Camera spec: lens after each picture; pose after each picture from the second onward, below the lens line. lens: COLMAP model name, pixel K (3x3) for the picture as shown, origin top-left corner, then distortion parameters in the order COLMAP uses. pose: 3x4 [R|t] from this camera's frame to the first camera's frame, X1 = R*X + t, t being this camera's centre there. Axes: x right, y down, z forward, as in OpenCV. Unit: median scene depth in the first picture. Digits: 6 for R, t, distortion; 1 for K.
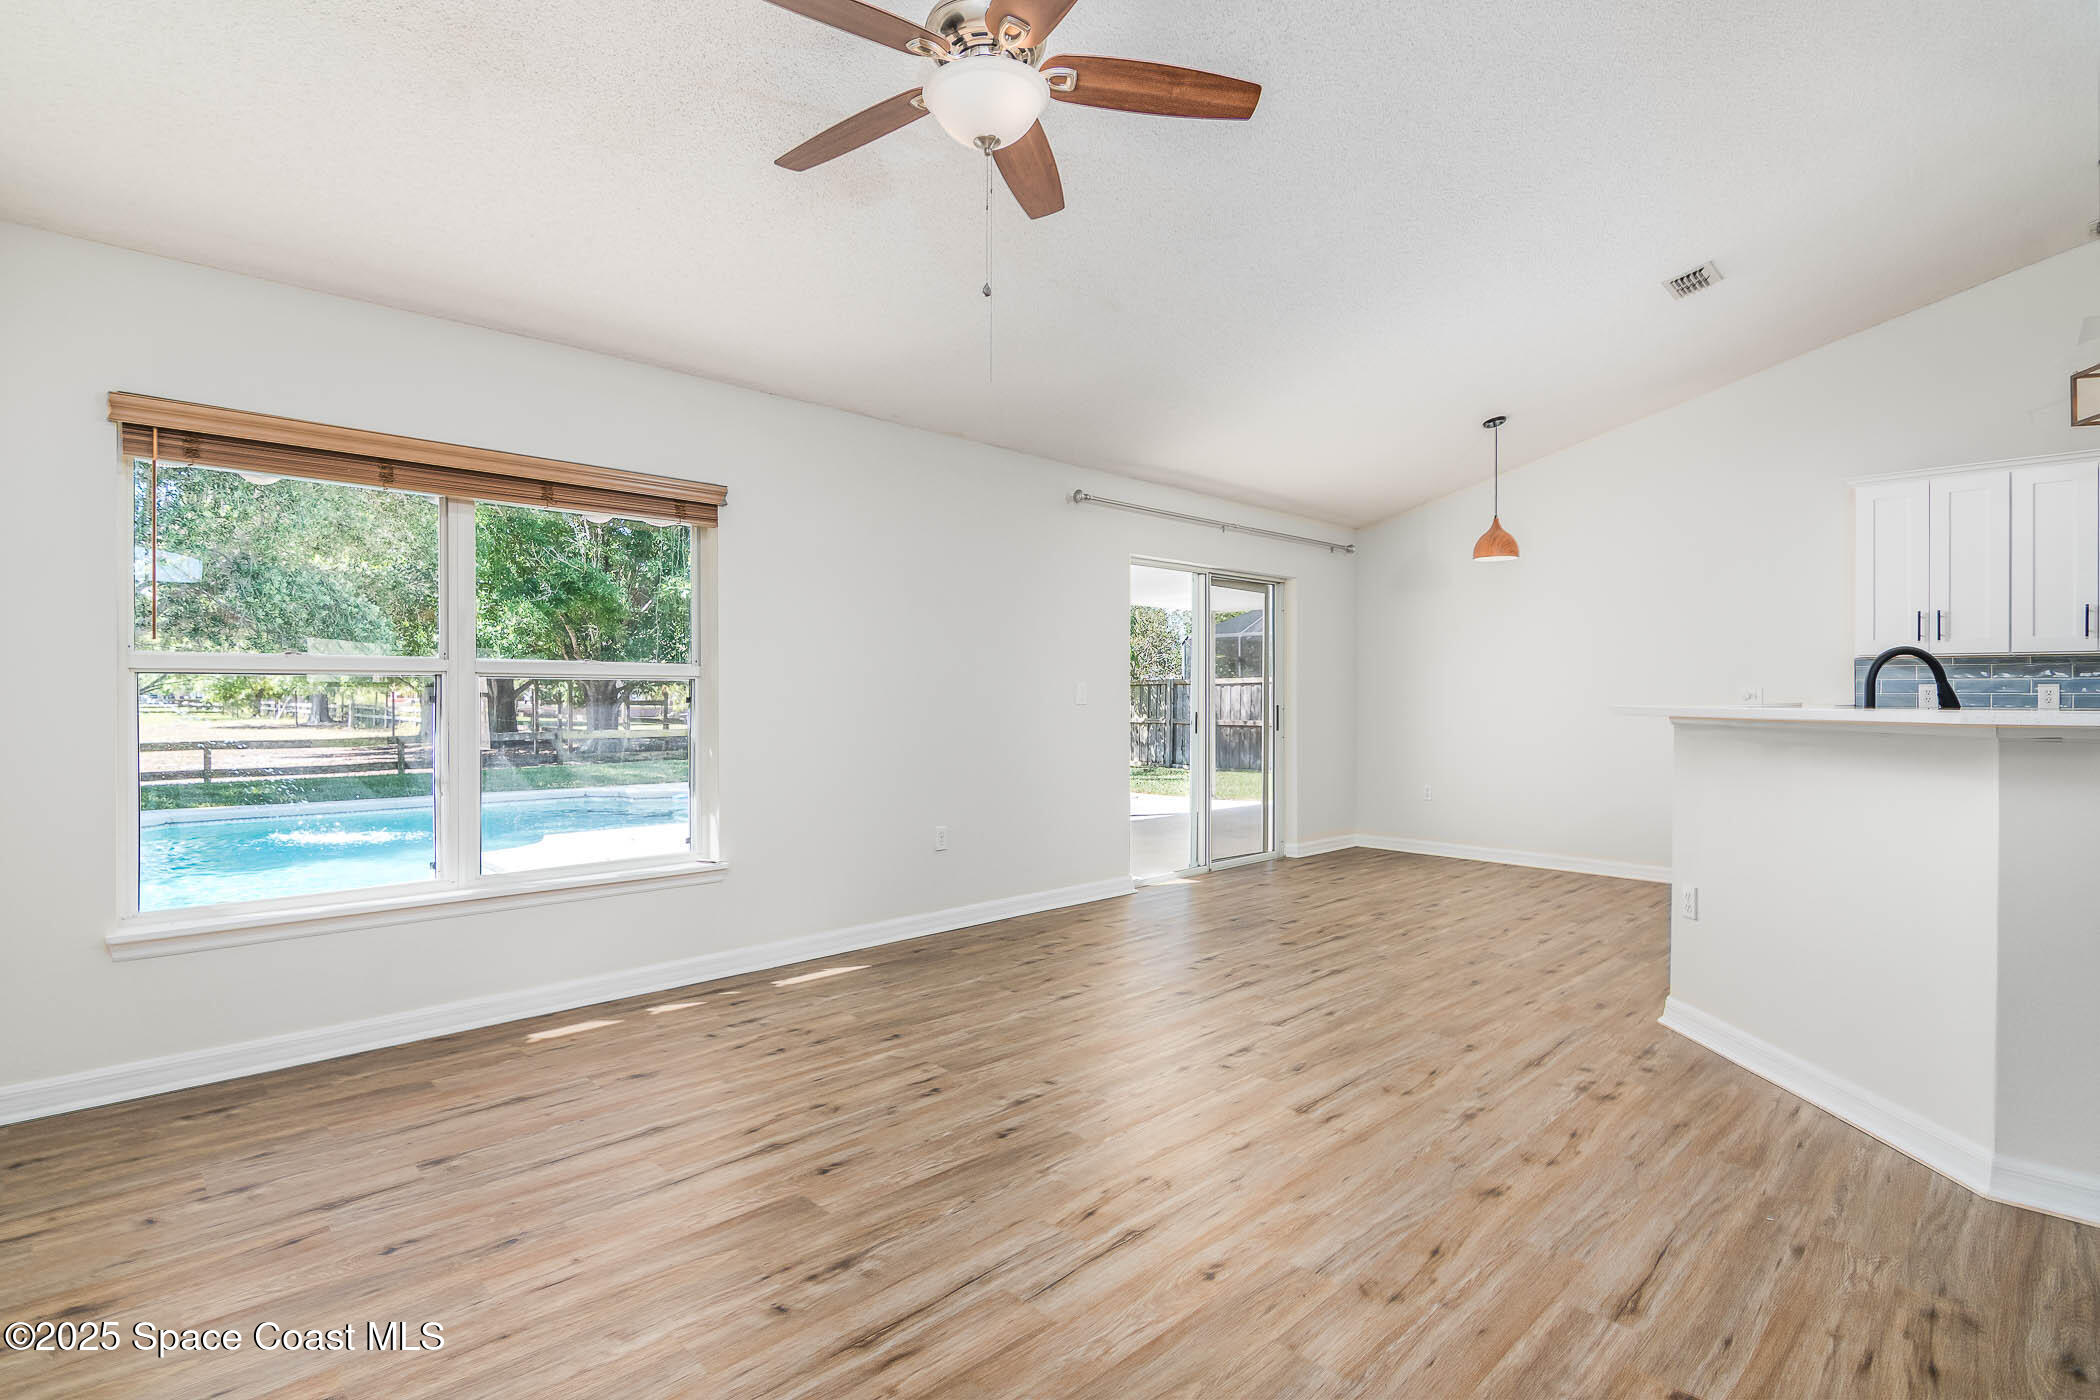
lens RADIAL K [[1024.8, 0, 1034.7], [0, 1024.8, 701.2], [0, 0, 1]] dist [-0.005470, -0.001586]
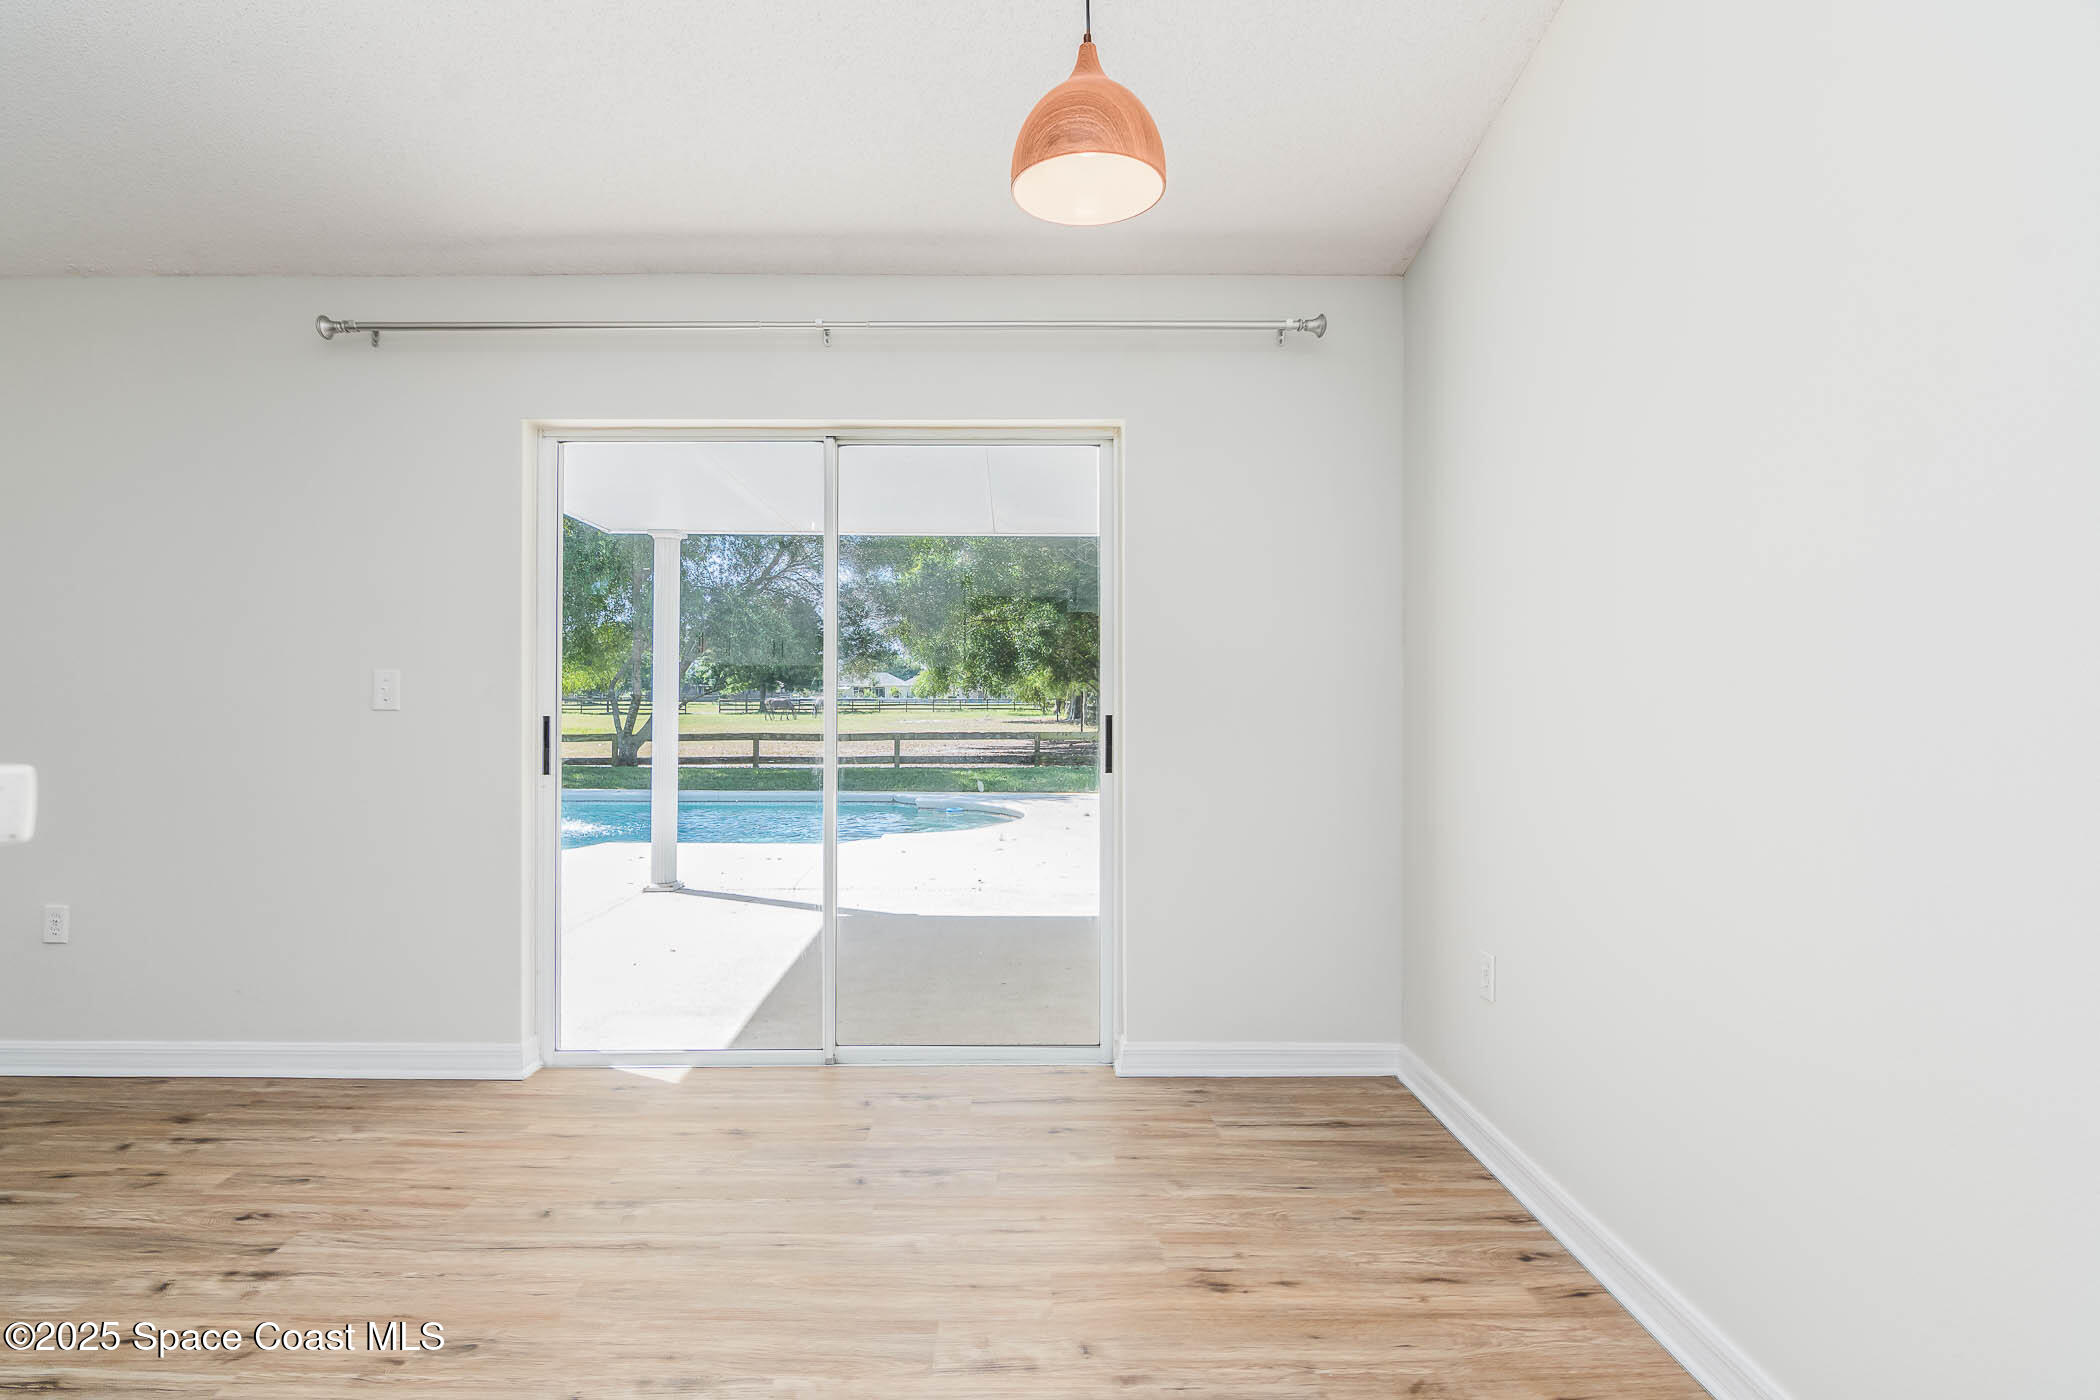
lens RADIAL K [[1013.4, 0, 1029.6], [0, 1013.4, 691.9], [0, 0, 1]] dist [-0.005915, -0.001492]
pose [[0.726450, 0.004220, -0.687206, 0.228525], [-0.013347, 0.999879, -0.007969, -0.004819], [0.687089, 0.014962, 0.726419, 0.304965]]
